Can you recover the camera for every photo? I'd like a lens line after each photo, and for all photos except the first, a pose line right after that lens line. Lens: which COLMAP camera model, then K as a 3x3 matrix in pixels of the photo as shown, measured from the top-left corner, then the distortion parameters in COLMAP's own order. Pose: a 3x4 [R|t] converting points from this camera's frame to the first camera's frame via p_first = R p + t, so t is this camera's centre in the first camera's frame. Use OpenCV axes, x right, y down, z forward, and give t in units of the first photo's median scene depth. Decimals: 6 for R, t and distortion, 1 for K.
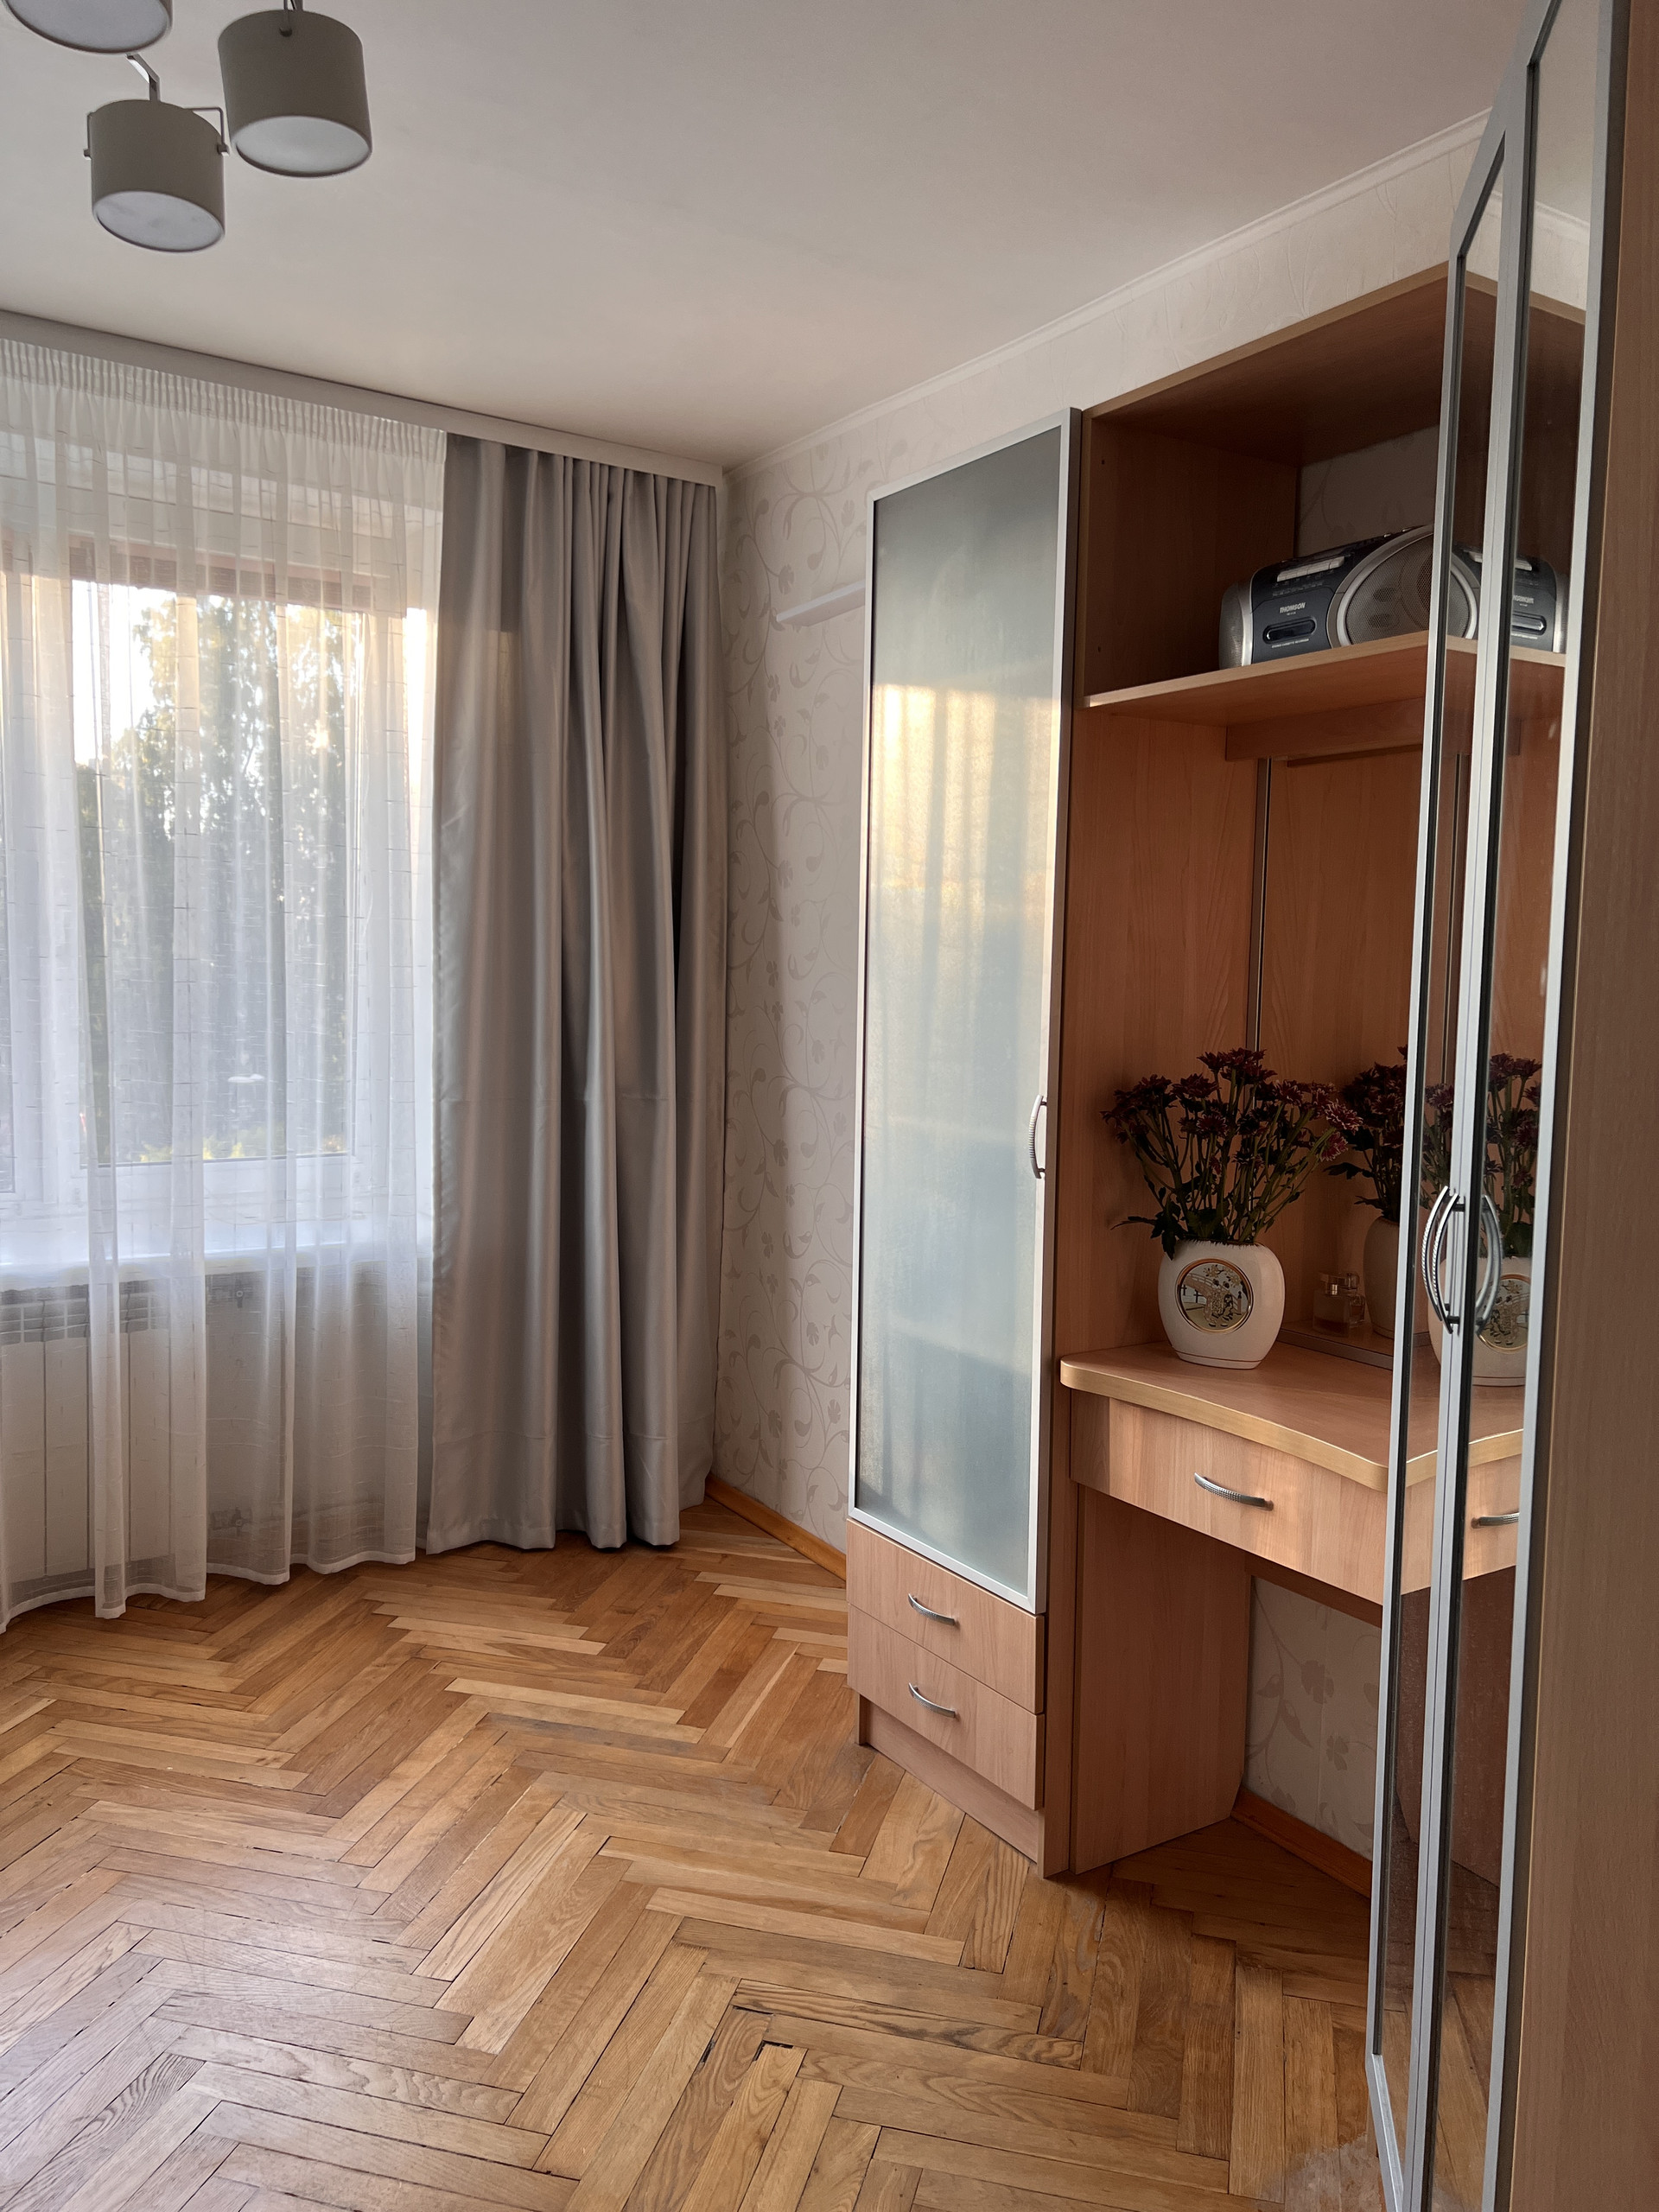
lens RADIAL K [[1665.5, 0, 834.4], [0, 1665.5, 1103.7], [0, 0, 1]] dist [0.037476, -0.033124]
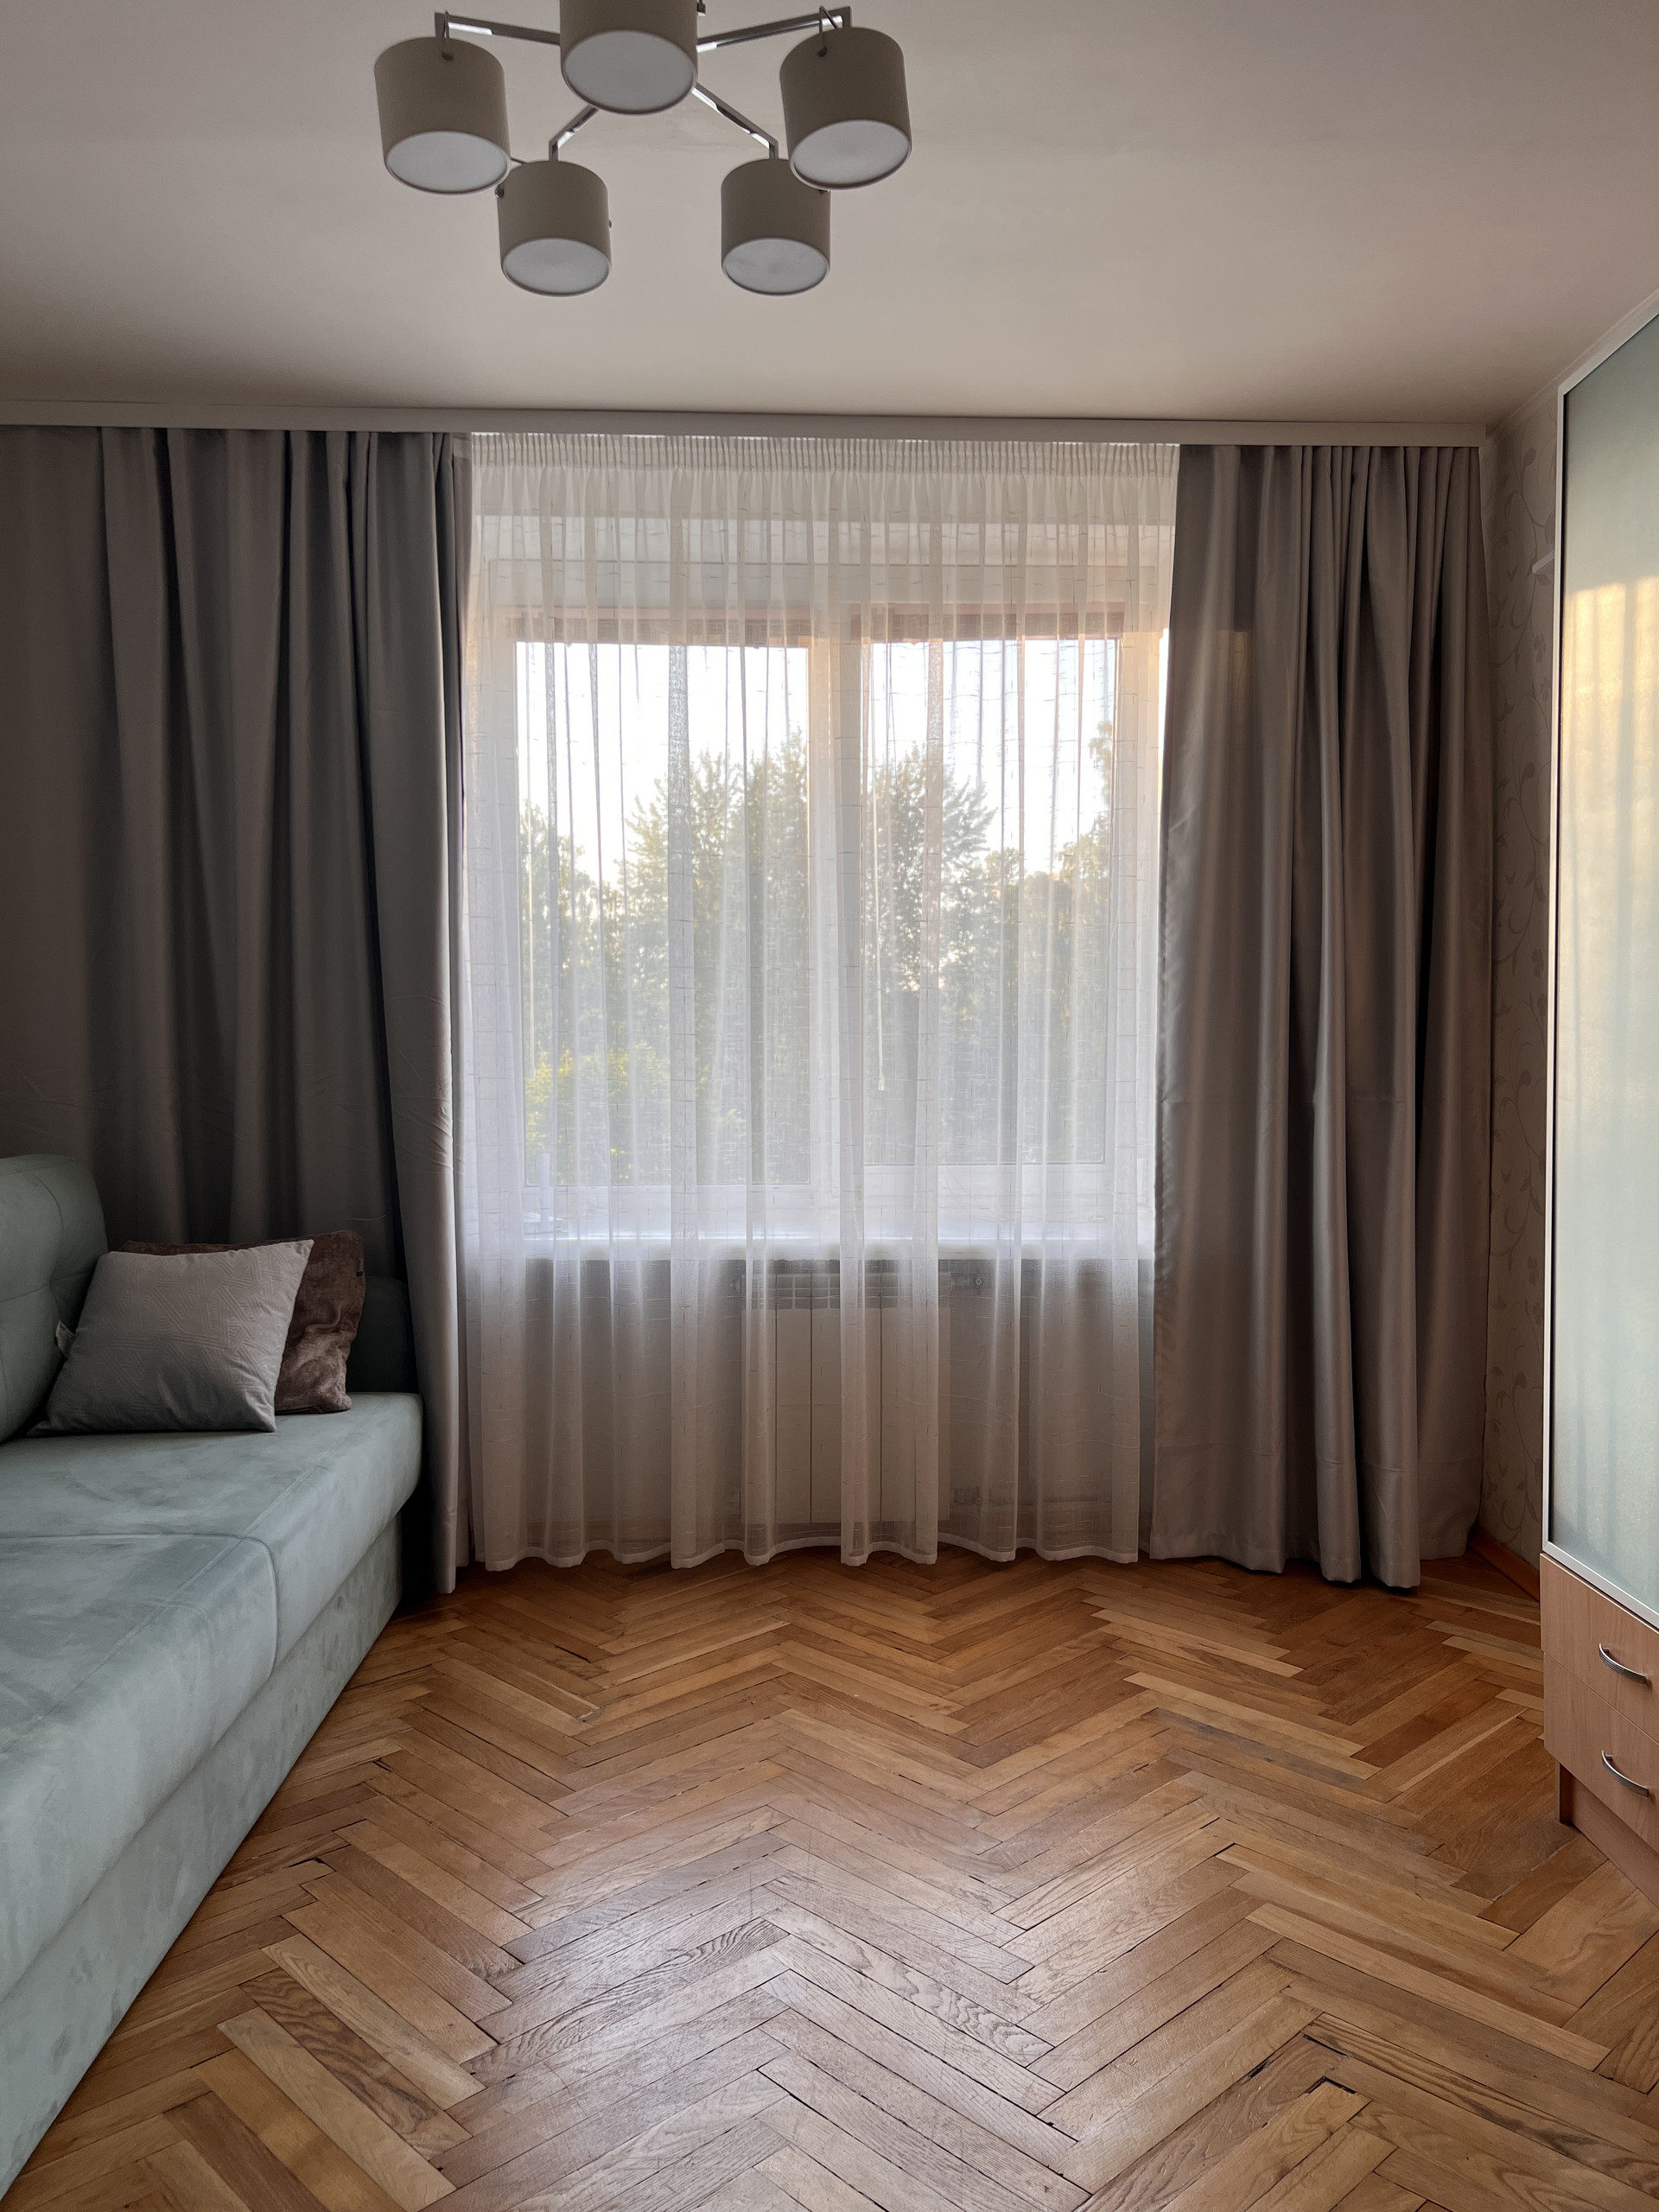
lens RADIAL K [[1665.5, 0, 834.4], [0, 1665.5, 1103.7], [0, 0, 1]] dist [0.037476, -0.033124]
pose [[0.858303, -0.003137, -0.513134, 0.121971], [-0.020898, 0.998938, -0.041061, 0.050166], [0.512718, 0.045967, 0.857326, 0.044025]]
